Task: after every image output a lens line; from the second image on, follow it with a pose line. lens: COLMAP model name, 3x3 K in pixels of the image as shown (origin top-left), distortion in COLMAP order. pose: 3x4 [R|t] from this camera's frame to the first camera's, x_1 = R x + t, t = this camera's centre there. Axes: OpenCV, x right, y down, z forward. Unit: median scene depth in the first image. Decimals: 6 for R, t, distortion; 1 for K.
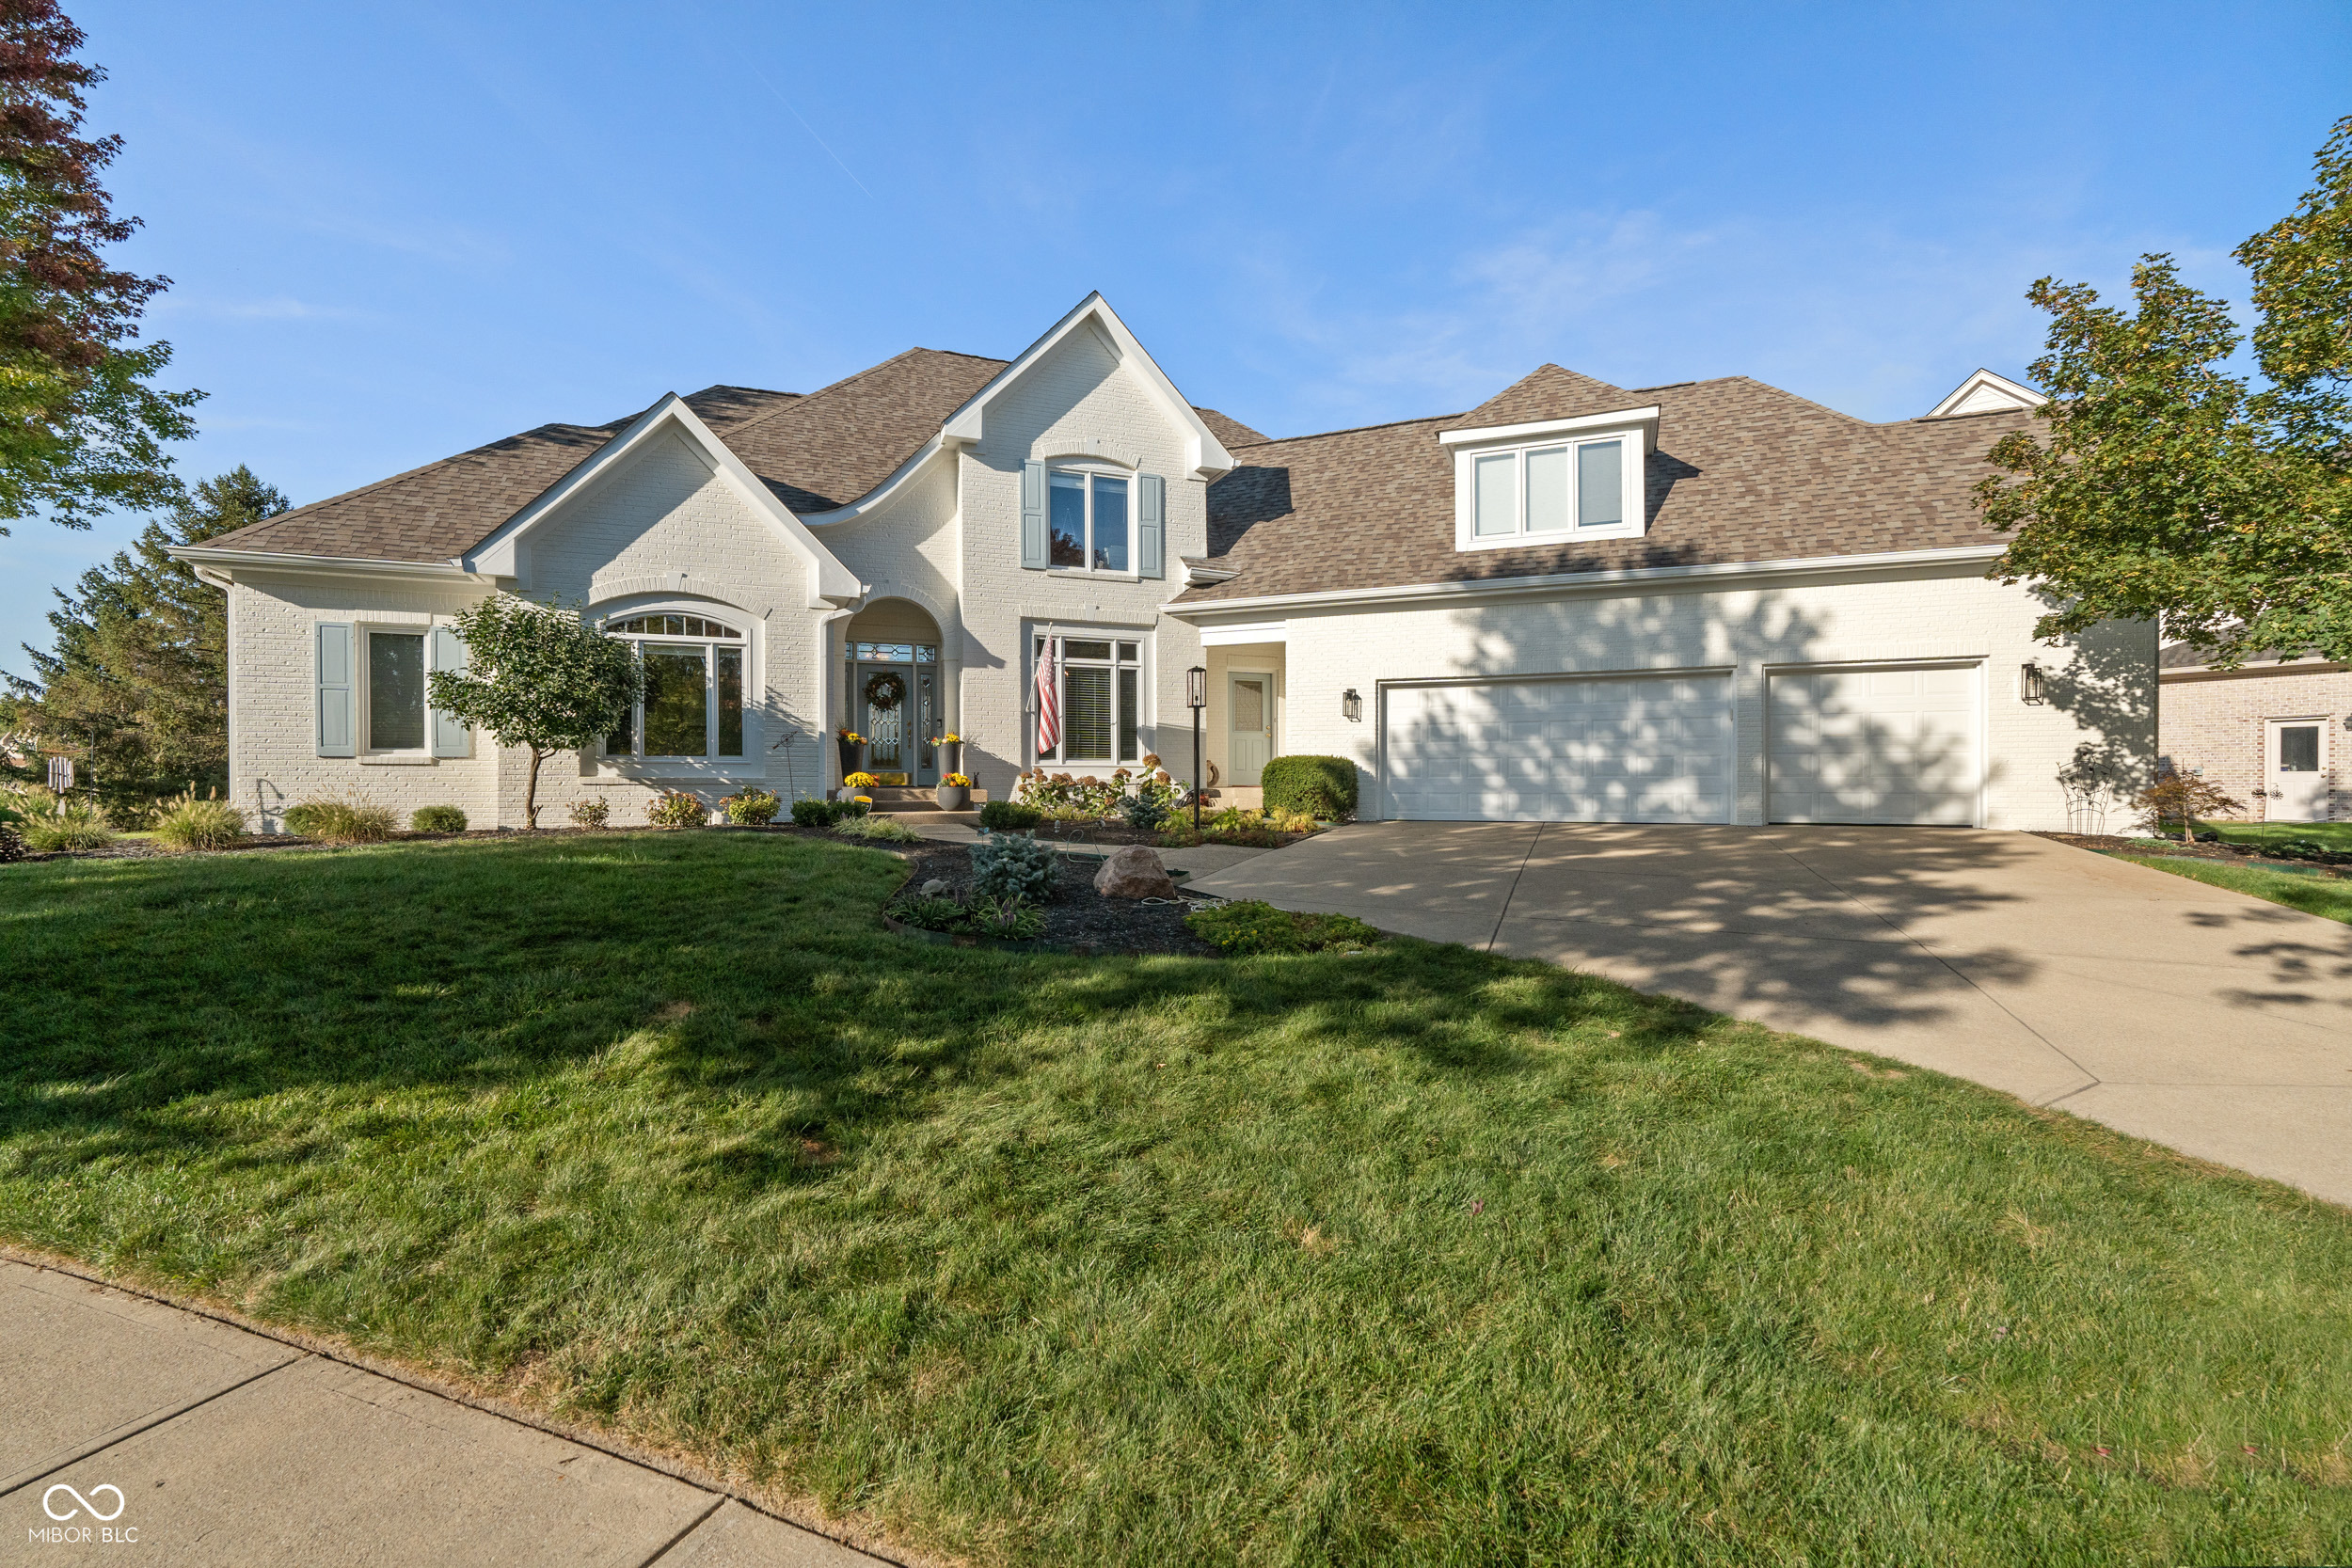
lens RADIAL K [[1053.5, 0, 1168.8], [0, 1053.5, 788.7], [0, 0, 1]] dist [-0.012199, 0.001323]
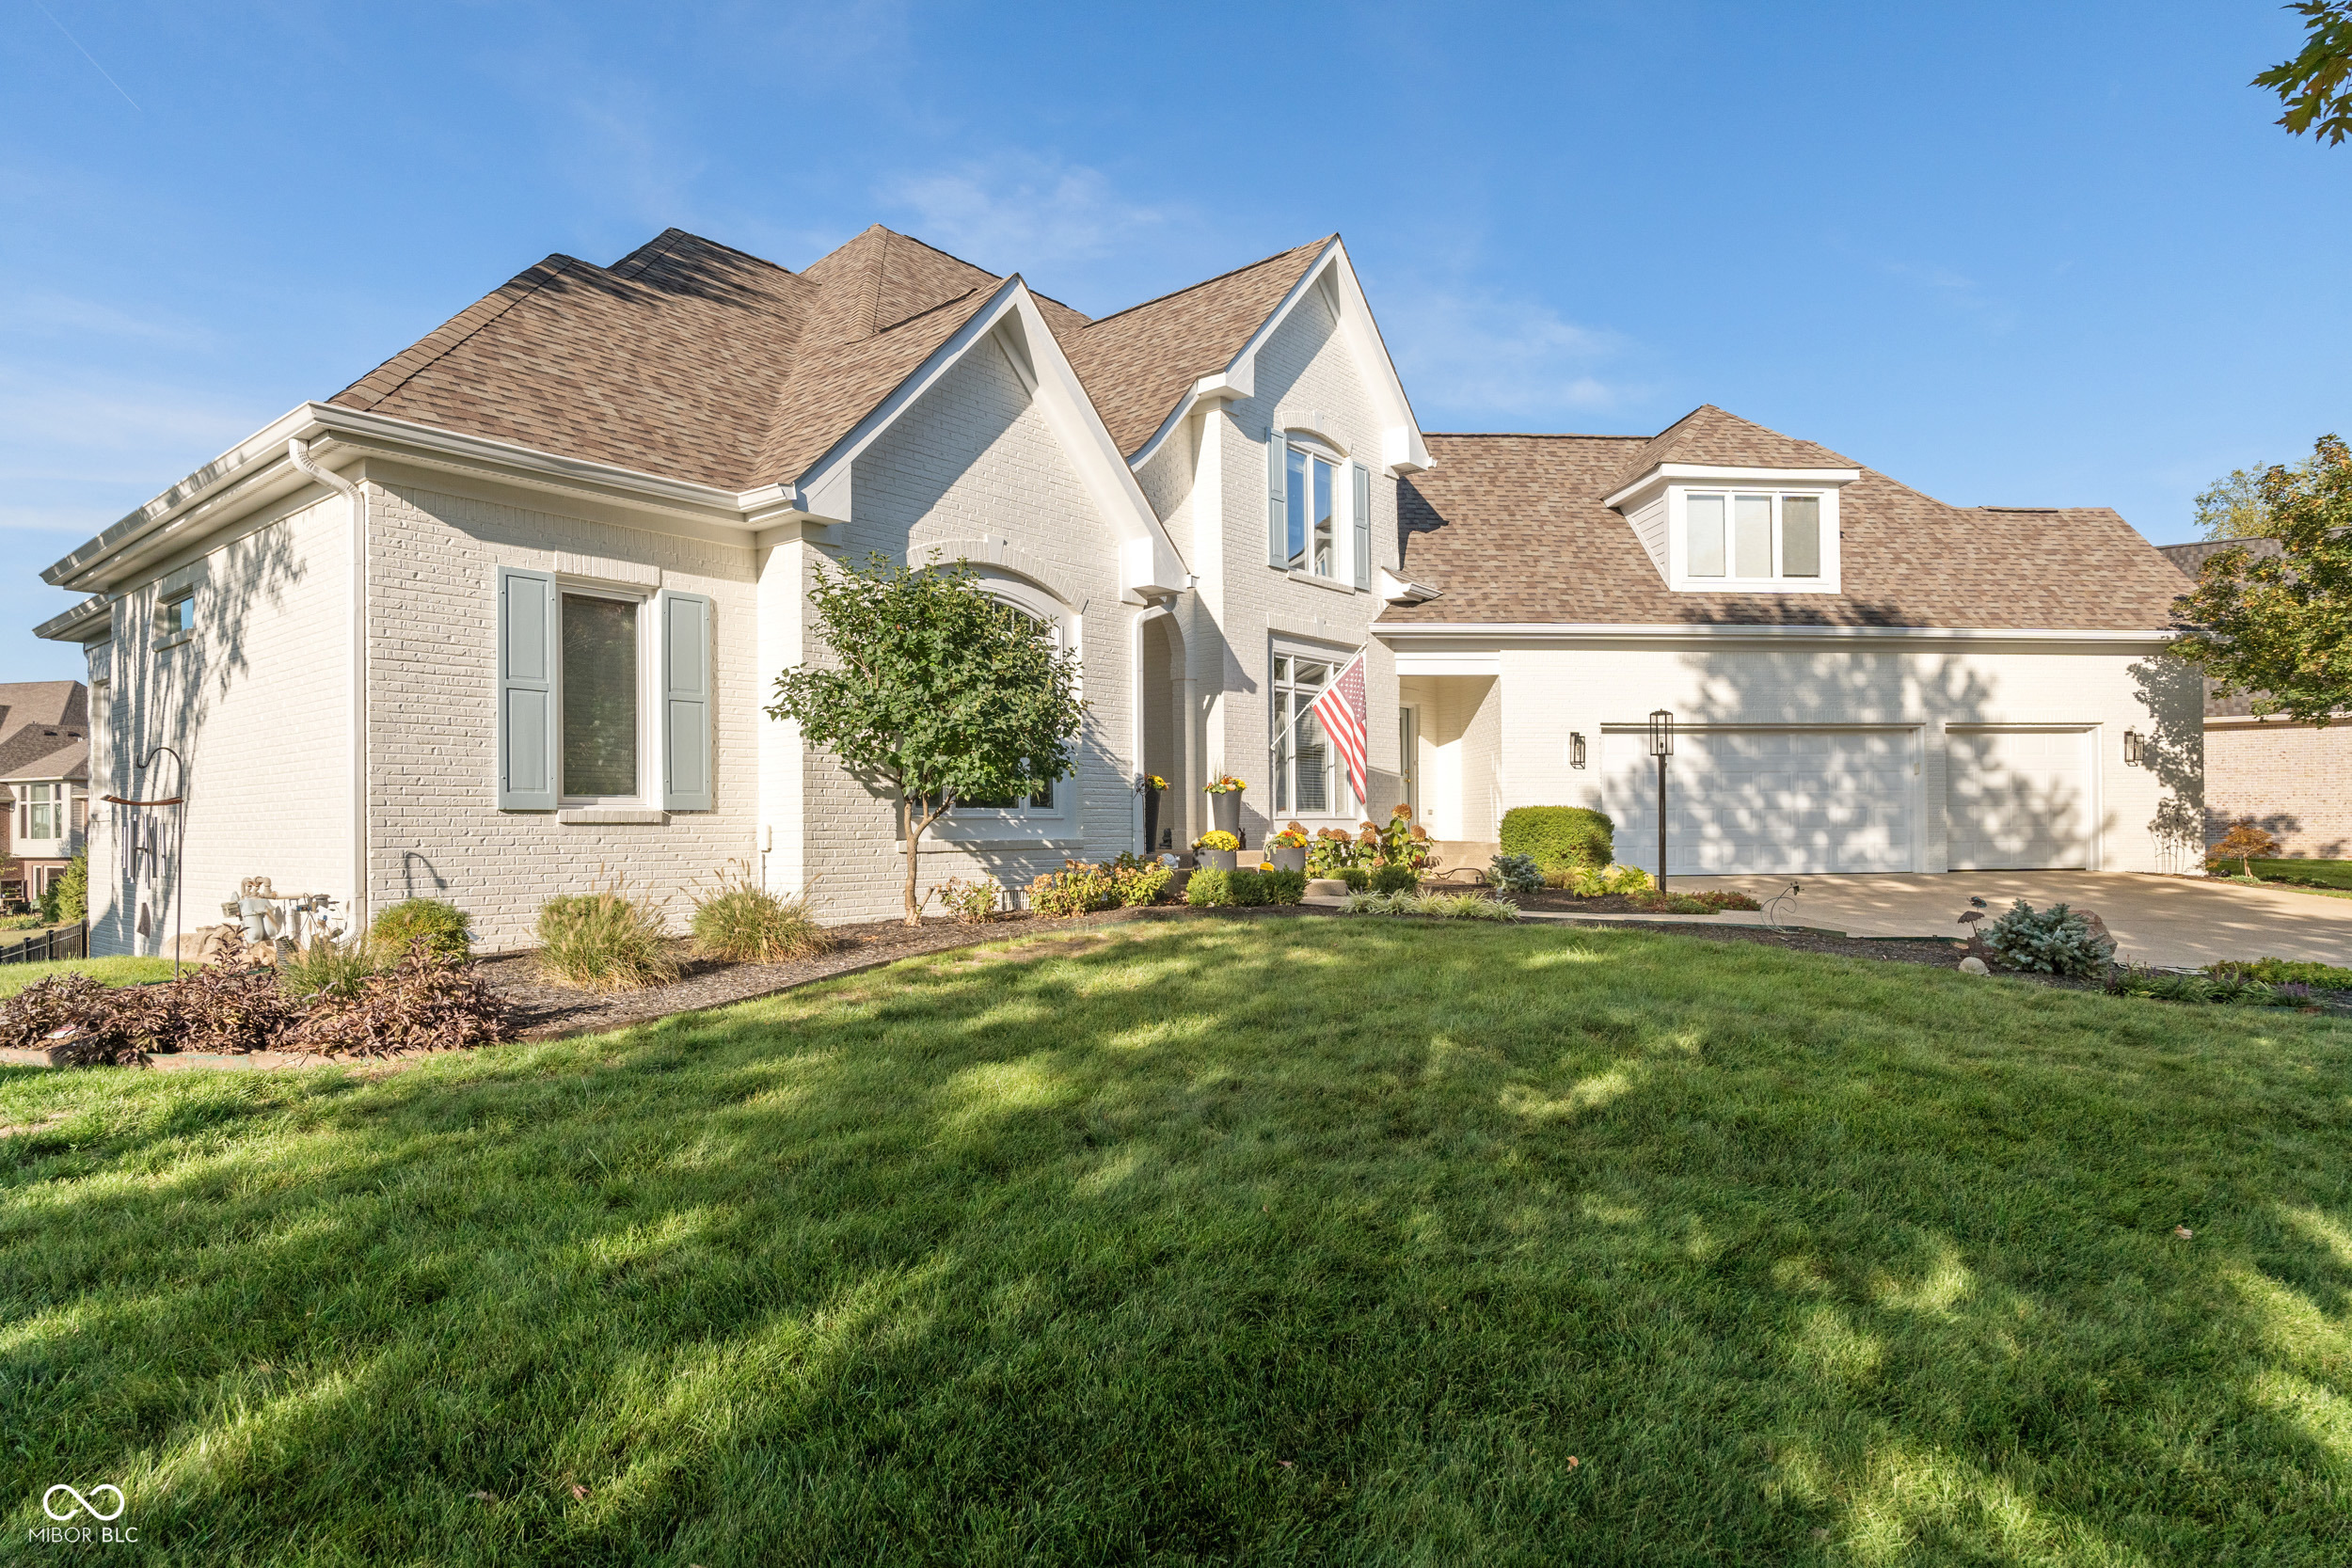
lens RADIAL K [[1317.0, 0, 1186.1], [0, 1317.0, 803.5], [0, 0, 1]] dist [0.004079, -0.003035]
pose [[0.871328, 0.000812, 0.490700, -0.757303], [0.008437, 0.999826, -0.016634, -0.017906], [-0.490628, 0.018634, 0.871170, 0.196368]]
